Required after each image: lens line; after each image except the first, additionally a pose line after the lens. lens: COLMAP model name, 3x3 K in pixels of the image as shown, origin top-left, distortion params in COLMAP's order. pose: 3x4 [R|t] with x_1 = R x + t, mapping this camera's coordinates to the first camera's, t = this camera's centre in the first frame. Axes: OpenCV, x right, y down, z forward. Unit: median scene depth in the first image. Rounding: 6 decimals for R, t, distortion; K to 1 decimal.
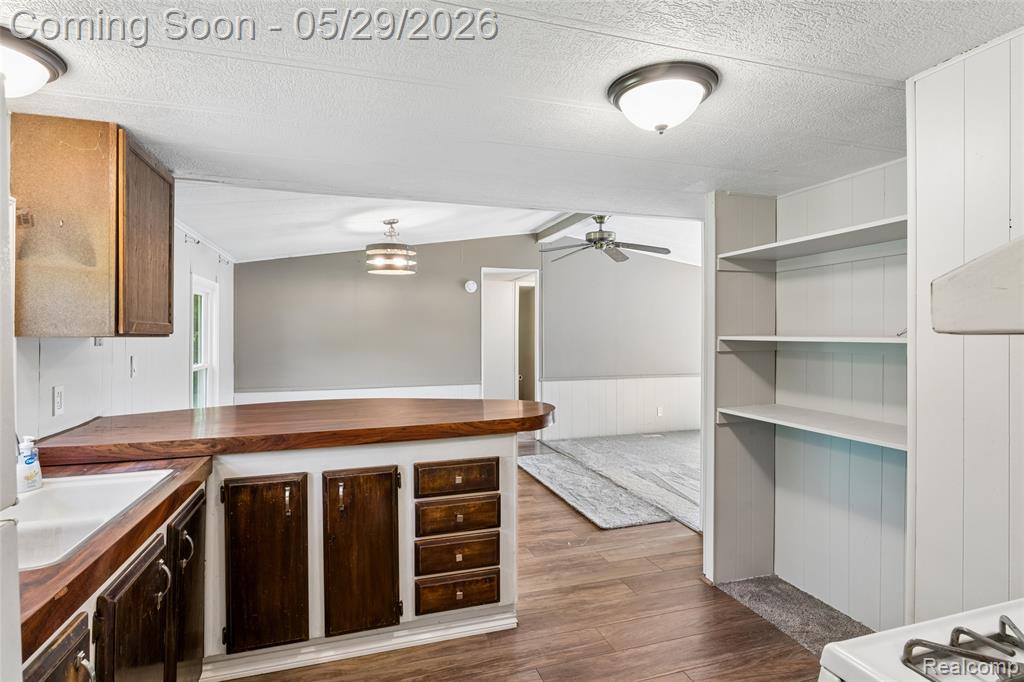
lens RADIAL K [[523.2, 0, 512.0], [0, 523.2, 341.0], [0, 0, 1]] dist [0.000218, -0.000001]
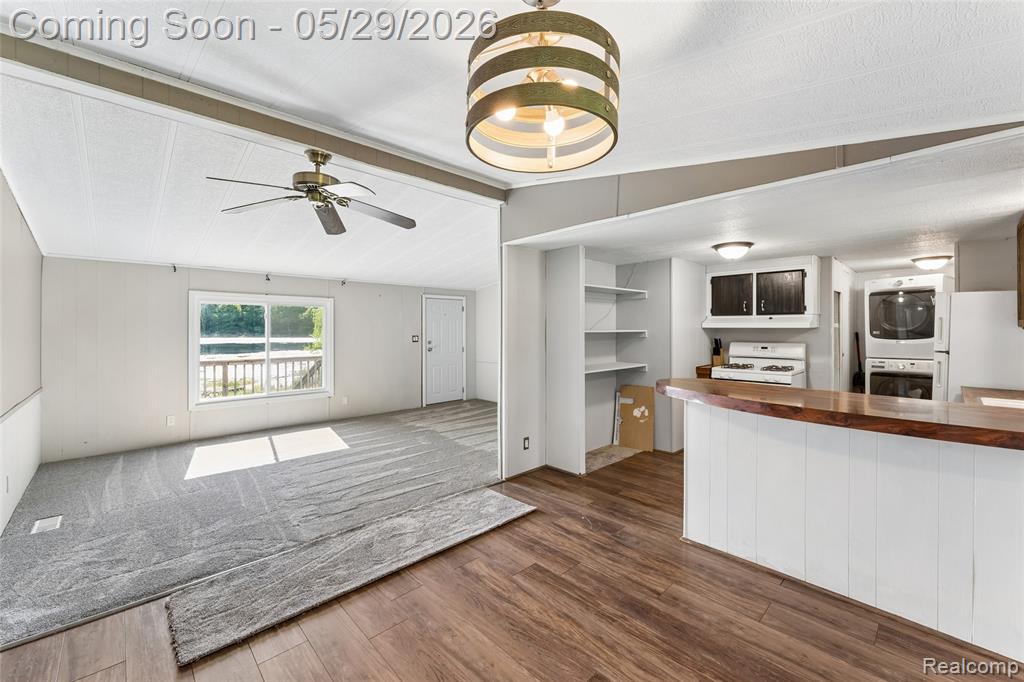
lens RADIAL K [[412.7, 0, 504.6], [0, 412.7, 327.4], [0, 0, 1]] dist [-0.001129, -0.000088]
pose [[-0.429815, 0.007109, 0.902889, -0.574121], [0.022018, 0.999754, 0.002610, -0.019836], [-0.902648, 0.021002, -0.429866, 1.427764]]
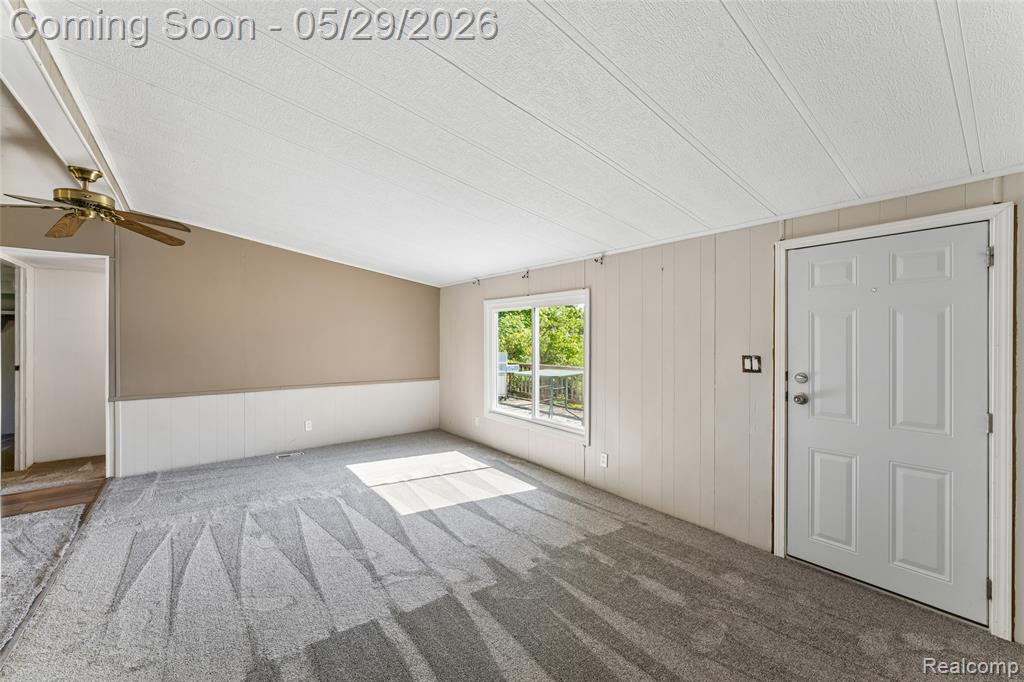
lens RADIAL K [[409.3, 0, 512.0], [0, 409.3, 341.0], [0, 0, 1]] dist [-0.000648, -0.000134]
pose [[0.935226, 0.002839, 0.354039, 0.720668], [0.002479, 0.999891, -0.014568, -0.001780], [-0.354042, 0.014502, 0.935117, 0.418349]]
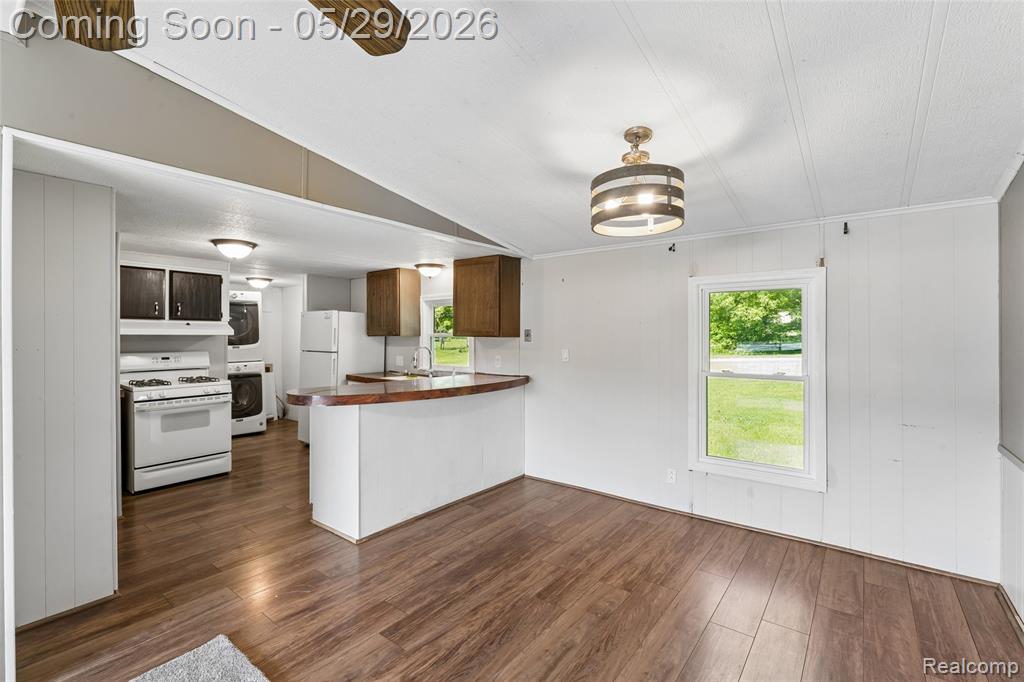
lens RADIAL K [[459.7, 0, 506.4], [0, 459.7, 335.8], [0, 0, 1]] dist [-0.003051, -0.000421]
pose [[-0.828507, 0.003430, -0.559968, 0.197314], [-0.010041, 0.999729, 0.020980, -0.029862], [0.559888, 0.023005, -0.828249, 1.669851]]
